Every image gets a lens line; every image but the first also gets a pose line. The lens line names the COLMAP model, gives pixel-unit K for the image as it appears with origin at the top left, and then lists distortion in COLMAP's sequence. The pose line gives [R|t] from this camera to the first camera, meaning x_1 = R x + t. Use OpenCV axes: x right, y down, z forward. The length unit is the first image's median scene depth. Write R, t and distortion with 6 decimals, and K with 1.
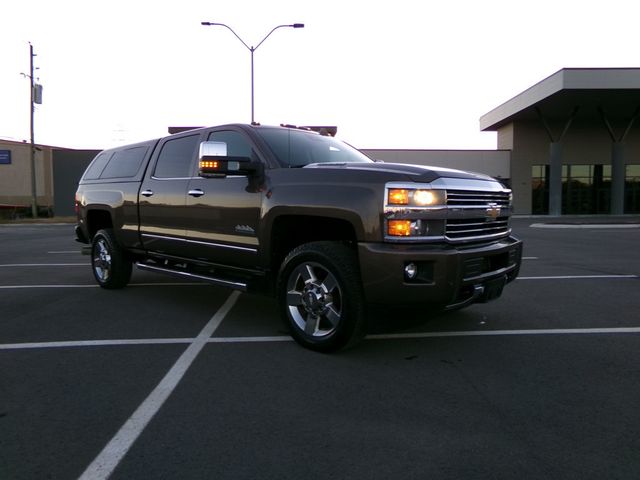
lens RADIAL K [[432.2, 0, 320.0], [0, 432.2, 240.0], [0, 0, 1]] dist [-0.040763, 0.078208]
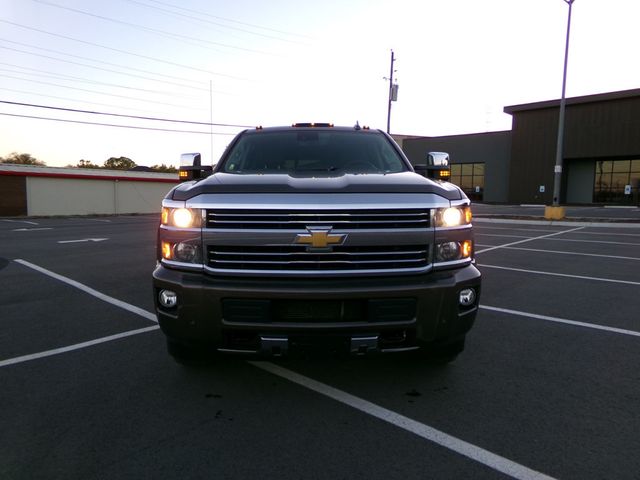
lens RADIAL K [[432.2, 0, 320.0], [0, 432.2, 240.0], [0, 0, 1]] dist [-0.040763, 0.078208]
pose [[0.684822, 0.090942, -0.723013, 0.678519], [-0.058048, 0.995837, 0.070276, -0.083865], [0.726395, -0.006157, 0.687250, 0.388074]]
